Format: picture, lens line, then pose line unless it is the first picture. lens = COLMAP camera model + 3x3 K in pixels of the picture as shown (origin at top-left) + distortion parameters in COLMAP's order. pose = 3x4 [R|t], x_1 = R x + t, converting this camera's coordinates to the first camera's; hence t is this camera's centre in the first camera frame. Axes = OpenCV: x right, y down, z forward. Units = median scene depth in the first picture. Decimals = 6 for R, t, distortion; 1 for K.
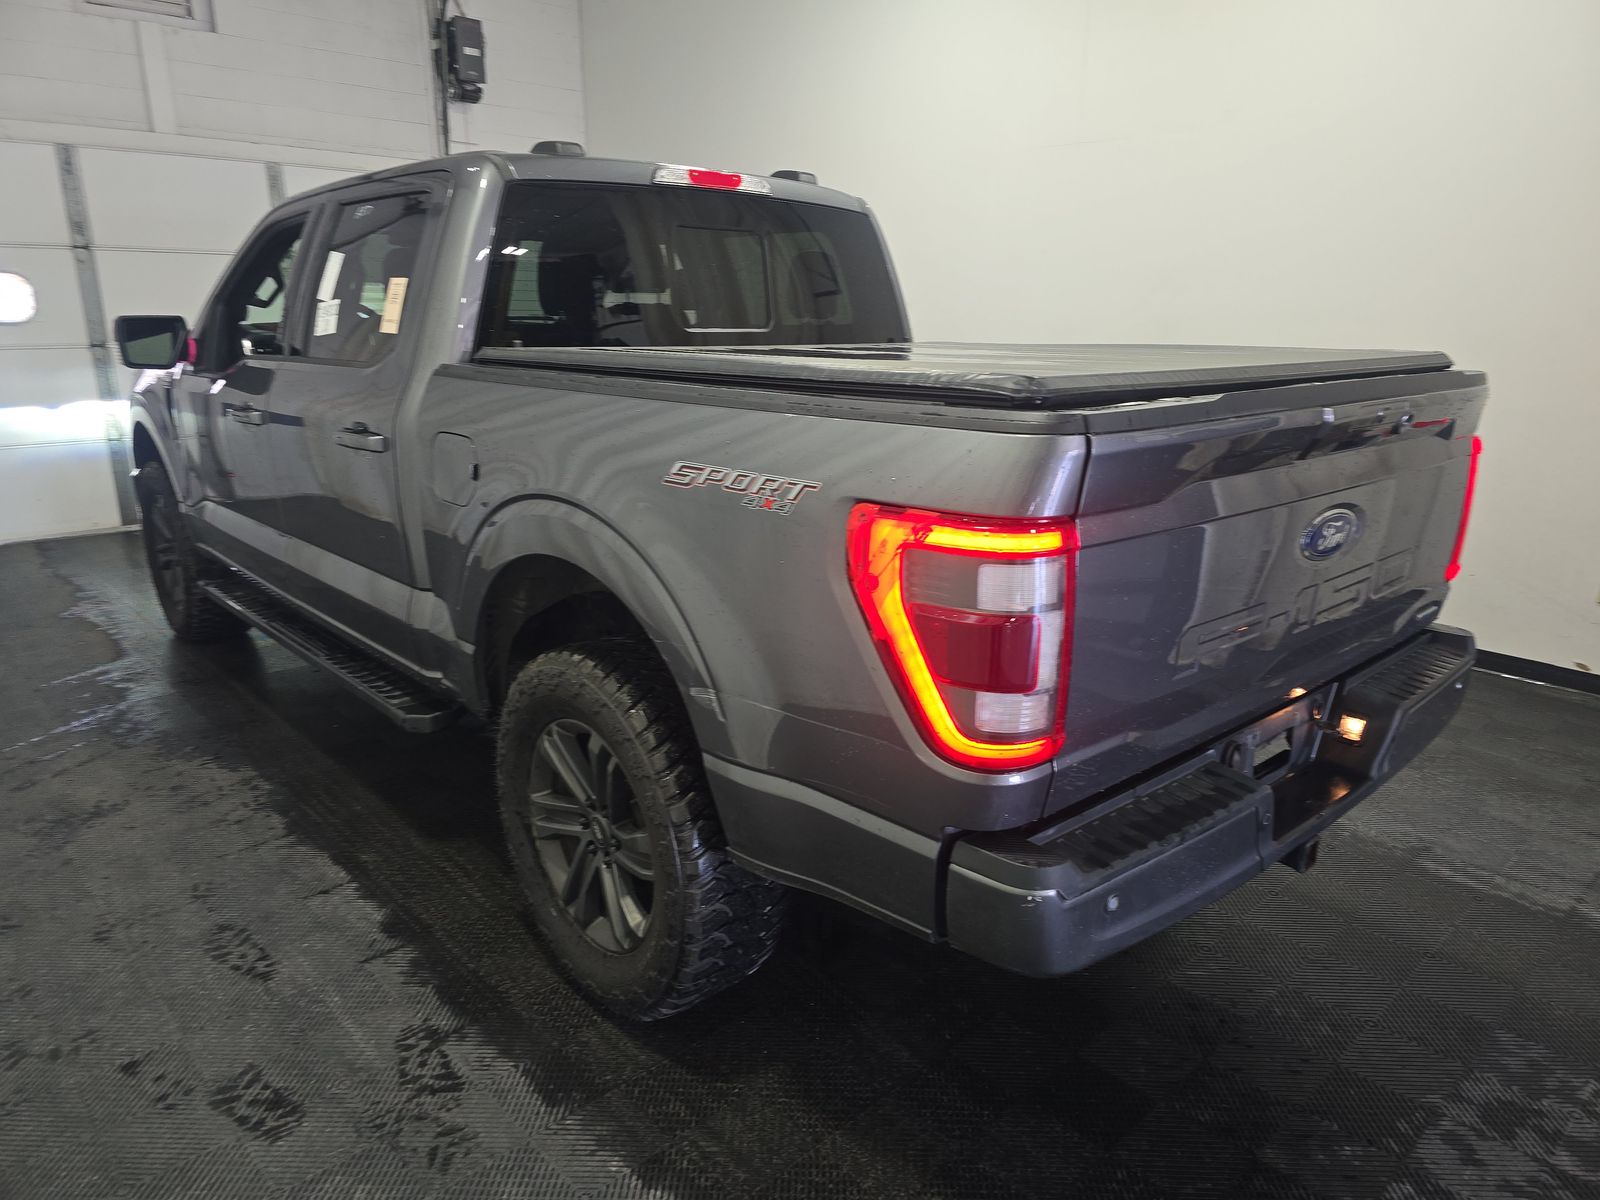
lens RADIAL K [[1078.3, 0, 811.6], [0, 1078.3, 596.3], [0, 0, 1]] dist [0.040813, -0.031673]
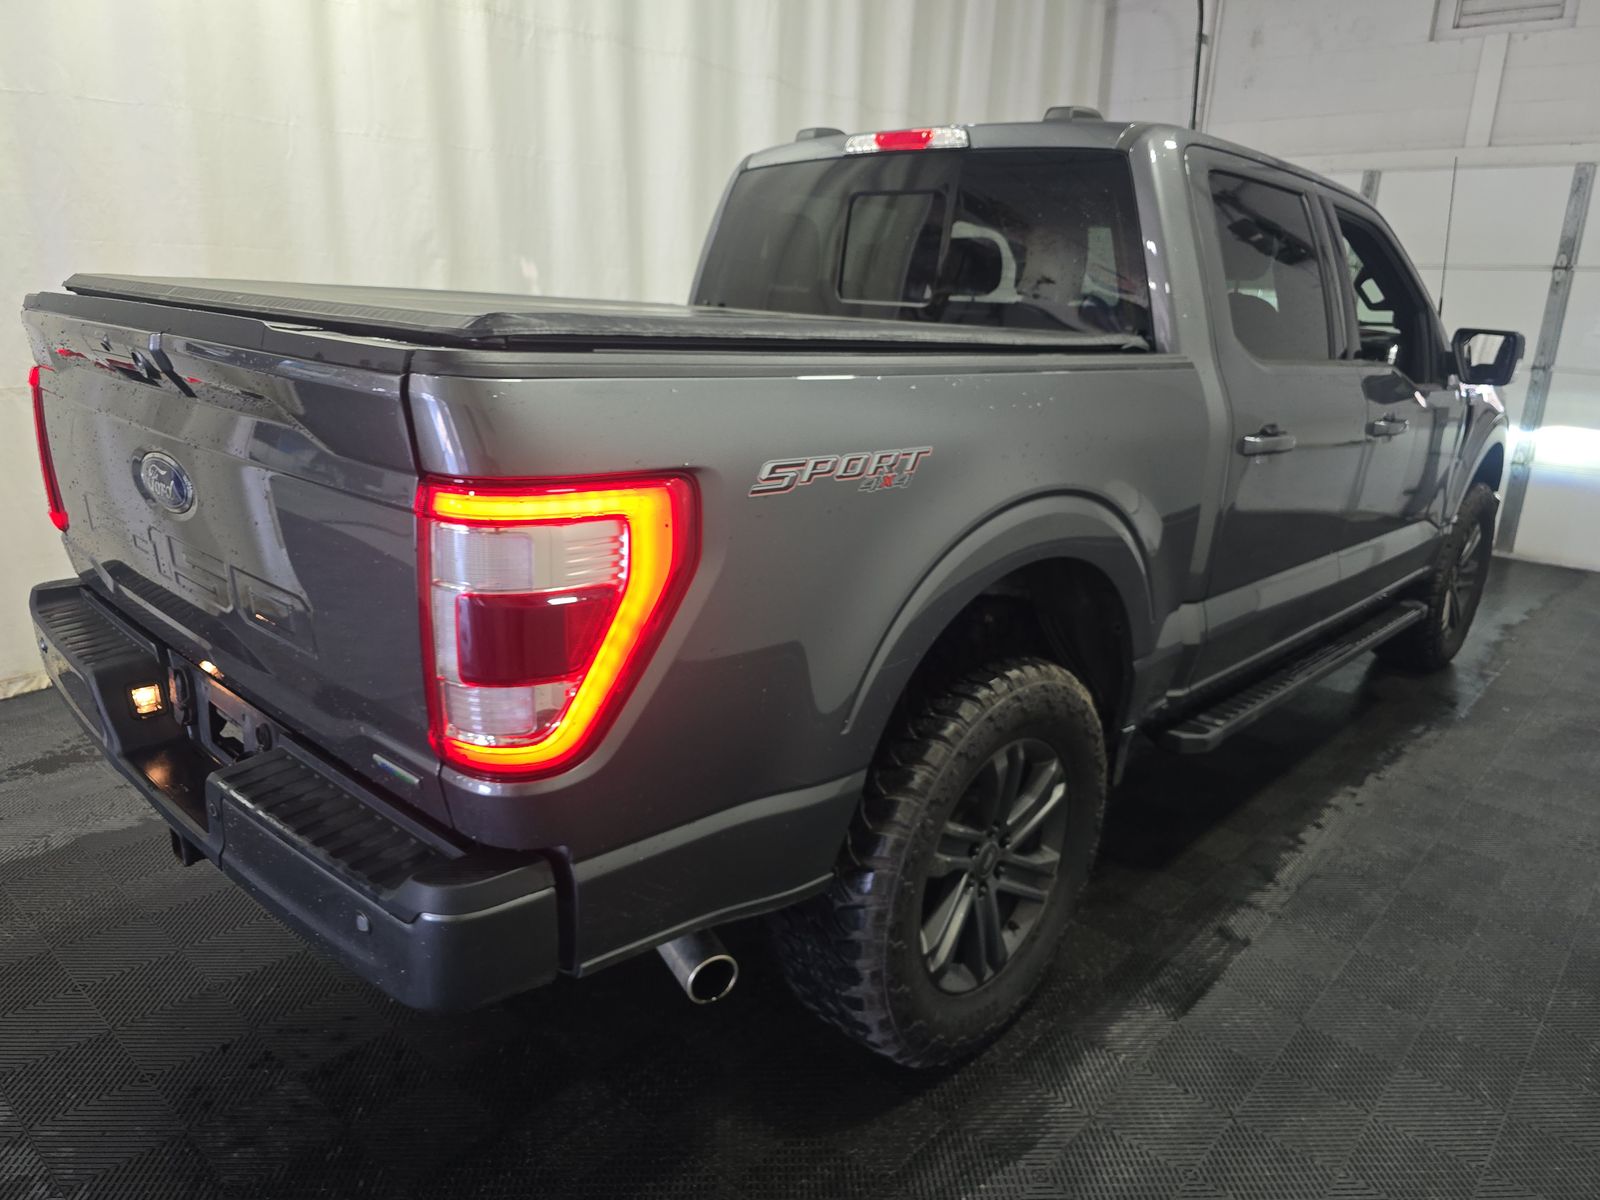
lens RADIAL K [[1078.3, 0, 811.6], [0, 1078.3, 596.3], [0, 0, 1]] dist [0.040813, -0.031673]
pose [[0.114179, 0.263934, -0.957759, 0.776470], [-0.302458, 0.927533, 0.219548, -0.175904], [0.946299, 0.264615, 0.185734, 0.741685]]
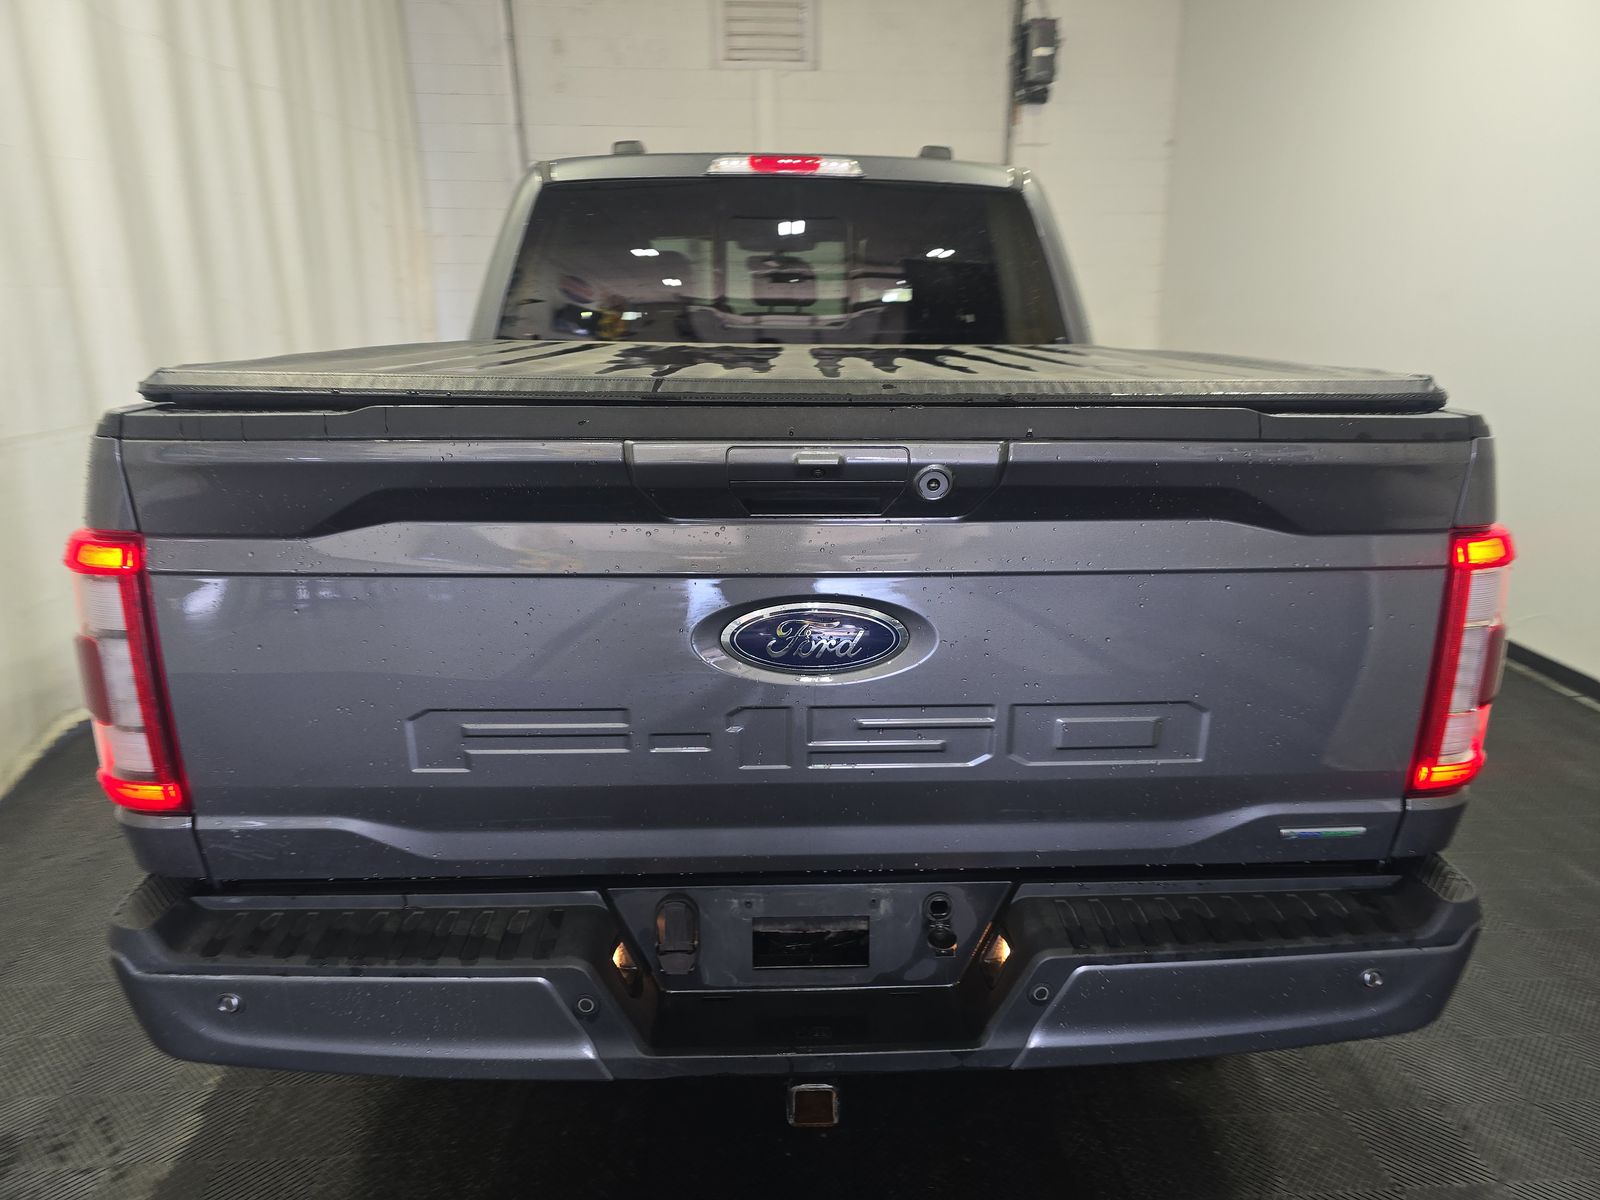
lens RADIAL K [[1078.3, 0, 811.6], [0, 1078.3, 596.3], [0, 0, 1]] dist [0.040813, -0.031673]
pose [[0.771253, 0.162038, -0.615559, 0.497706], [-0.164249, 0.984968, 0.053487, -0.066106], [0.614973, 0.059853, 0.786274, 0.273828]]
